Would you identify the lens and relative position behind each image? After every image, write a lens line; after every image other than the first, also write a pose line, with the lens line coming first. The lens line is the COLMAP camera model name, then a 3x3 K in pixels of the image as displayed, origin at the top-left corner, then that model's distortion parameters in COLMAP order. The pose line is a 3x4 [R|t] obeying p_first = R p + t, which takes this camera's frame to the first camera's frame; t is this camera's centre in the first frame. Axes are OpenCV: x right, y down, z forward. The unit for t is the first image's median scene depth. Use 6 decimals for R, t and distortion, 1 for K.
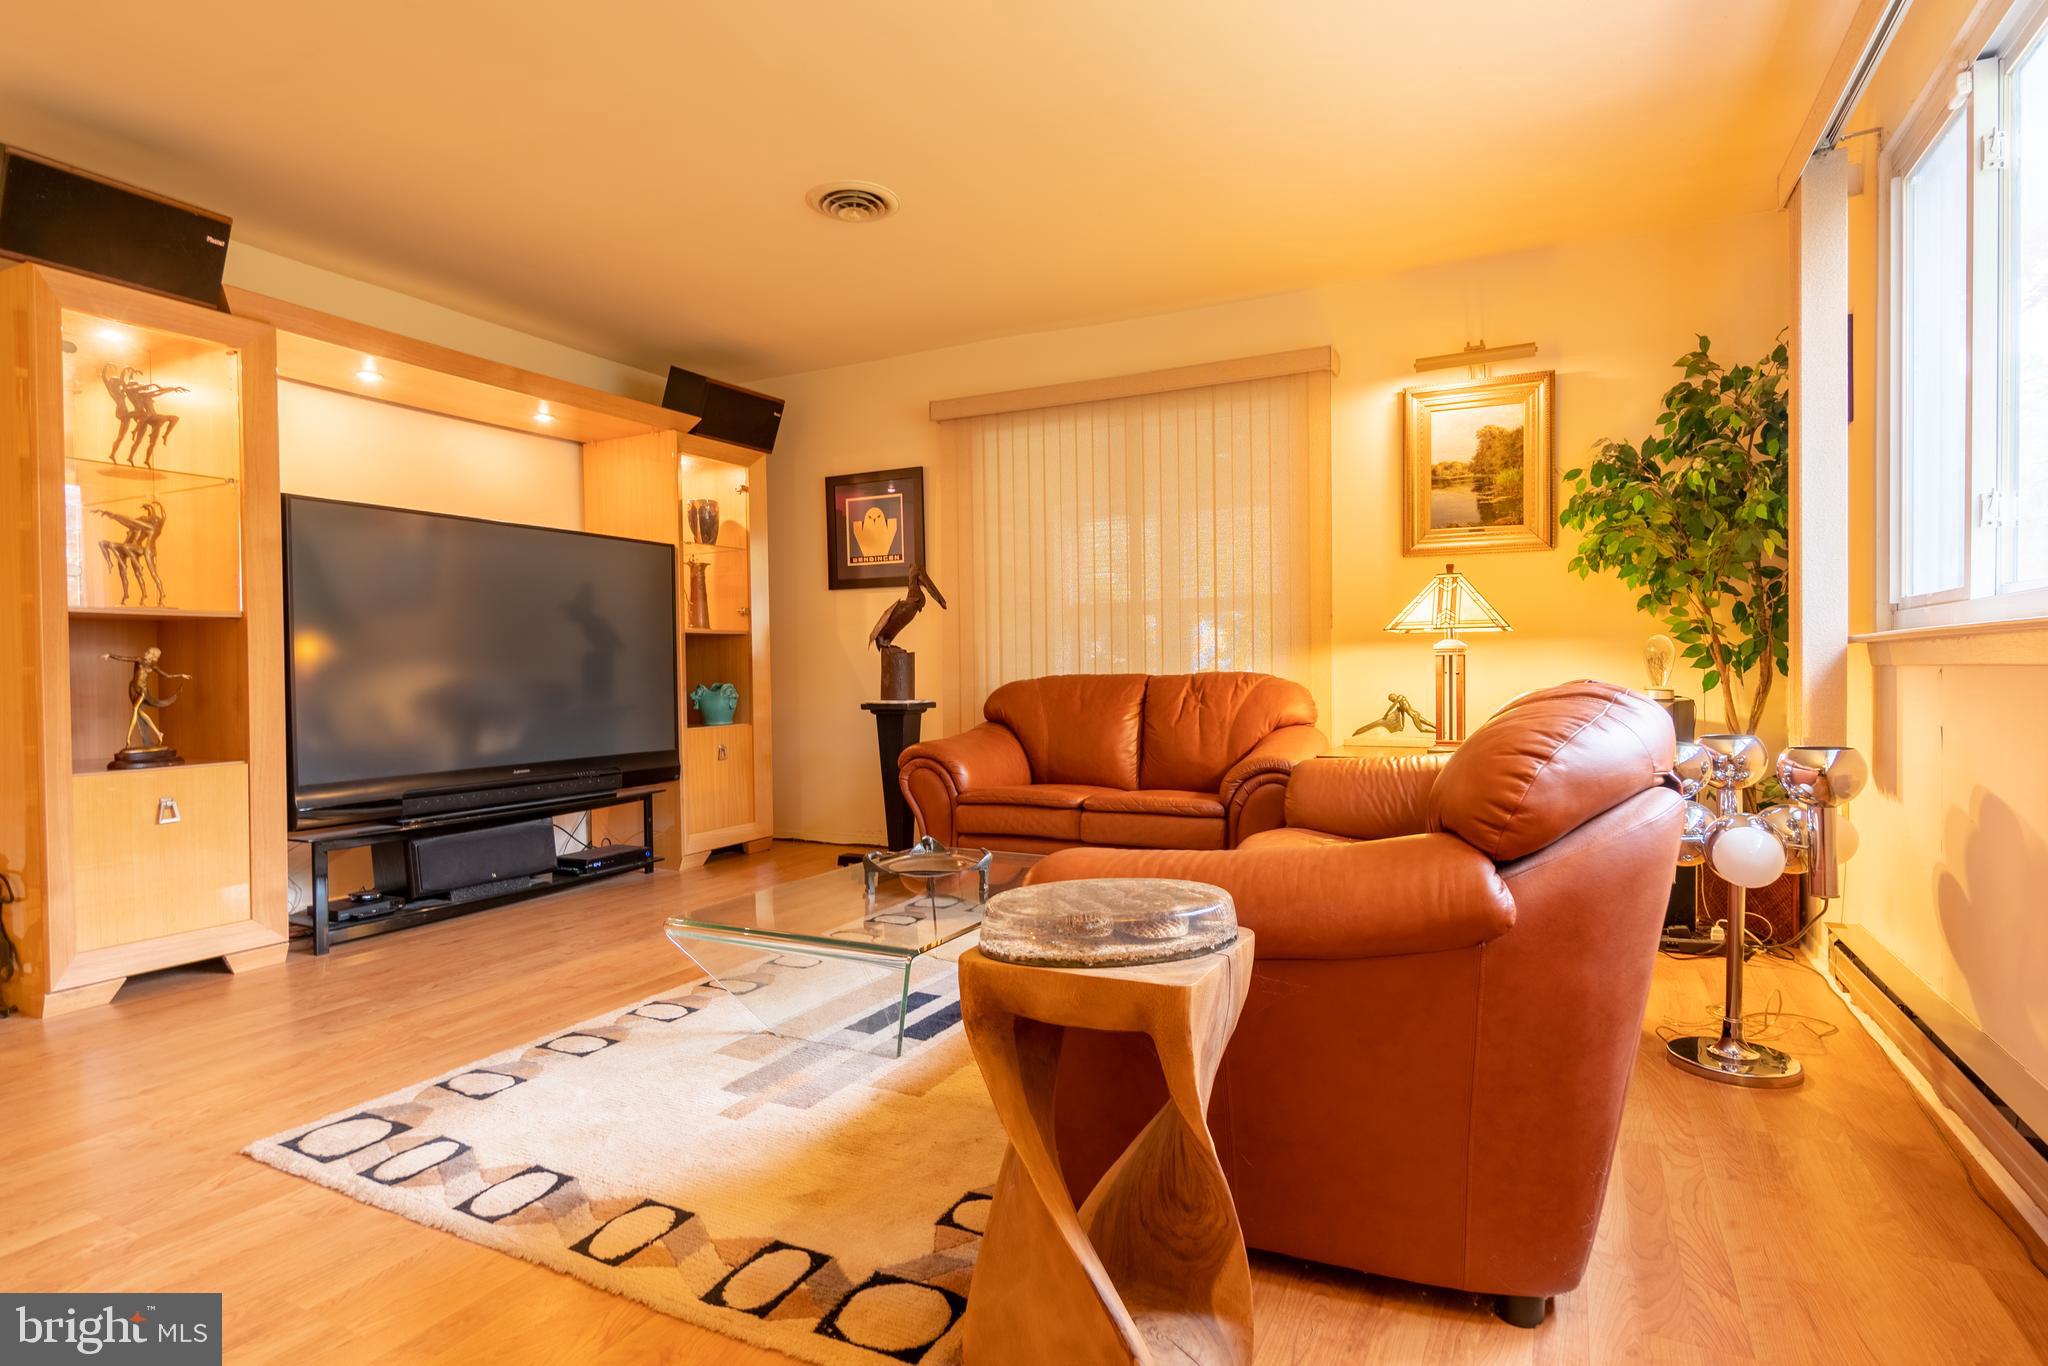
lens RADIAL K [[1064.5, 0, 1024.0], [0, 1064.5, 683.0], [0, 0, 1]] dist [0.000543, 0.000205]
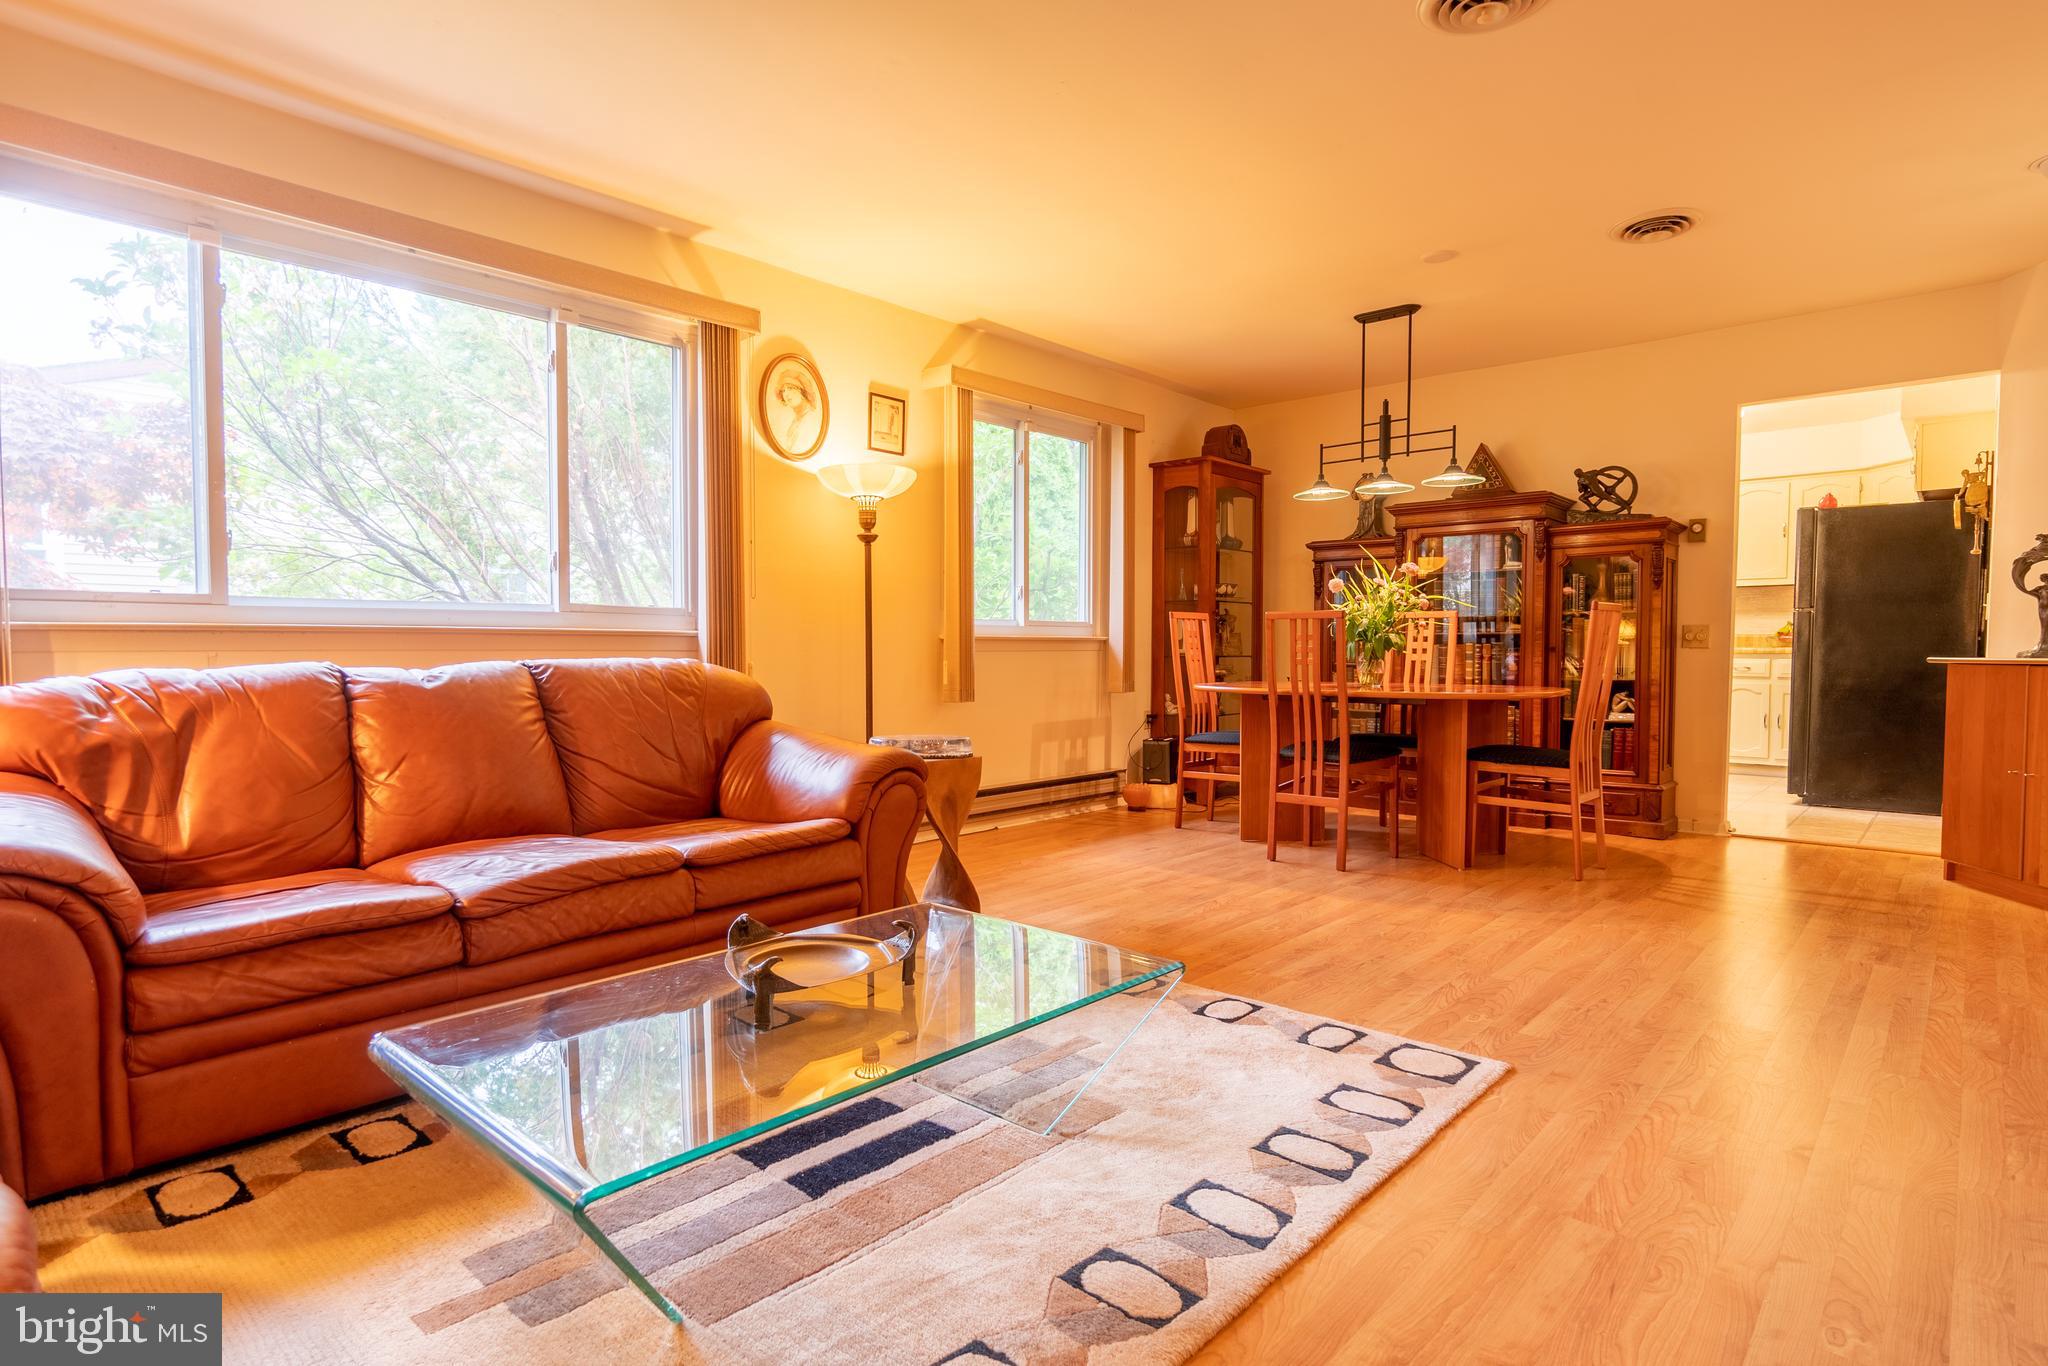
lens RADIAL K [[1064.5, 0, 1024.0], [0, 1064.5, 683.0], [0, 0, 1]] dist [0.000543, 0.000205]
pose [[-0.965766, 0.002197, 0.259407, -0.501325], [0.014642, 0.998832, 0.046053, -0.023440], [-0.259003, 0.048275, -0.964669, 2.078067]]
